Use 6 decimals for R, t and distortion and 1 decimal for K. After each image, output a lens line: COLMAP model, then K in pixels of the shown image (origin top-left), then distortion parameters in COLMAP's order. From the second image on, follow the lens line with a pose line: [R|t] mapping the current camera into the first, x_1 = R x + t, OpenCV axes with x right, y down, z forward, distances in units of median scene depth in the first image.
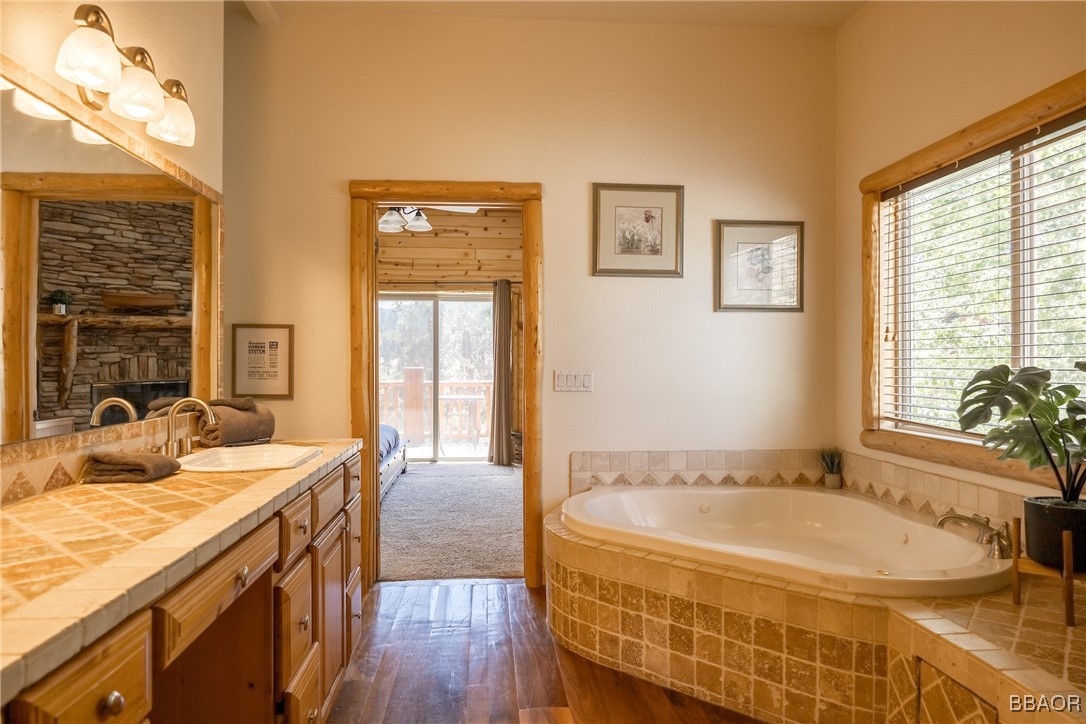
lens RADIAL K [[690.2, 0, 543.0], [0, 690.2, 362.0], [0, 0, 1]] dist [-0.000601, -0.000039]
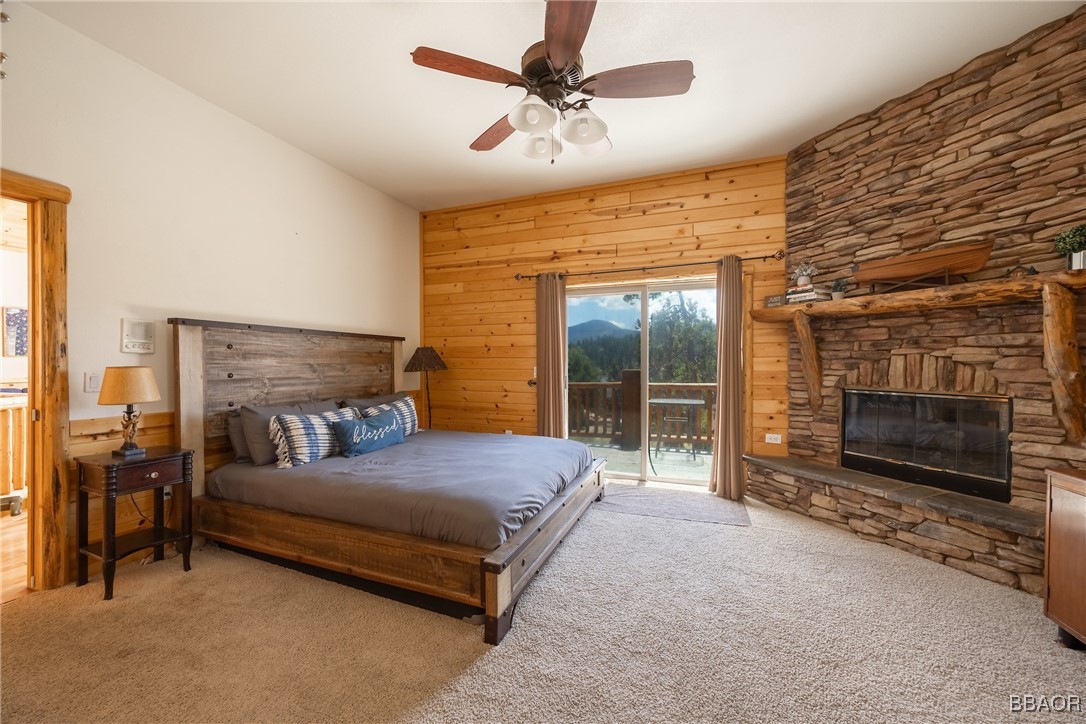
lens RADIAL K [[418.5, 0, 543.0], [0, 418.5, 362.0], [0, 0, 1]] dist [0.000382, 0.000022]
pose [[0.897995, 0.001005, -0.440004, -0.040102], [-0.003274, 0.999985, -0.004398, 0.001325], [0.439993, 0.005390, 0.897985, 0.484945]]
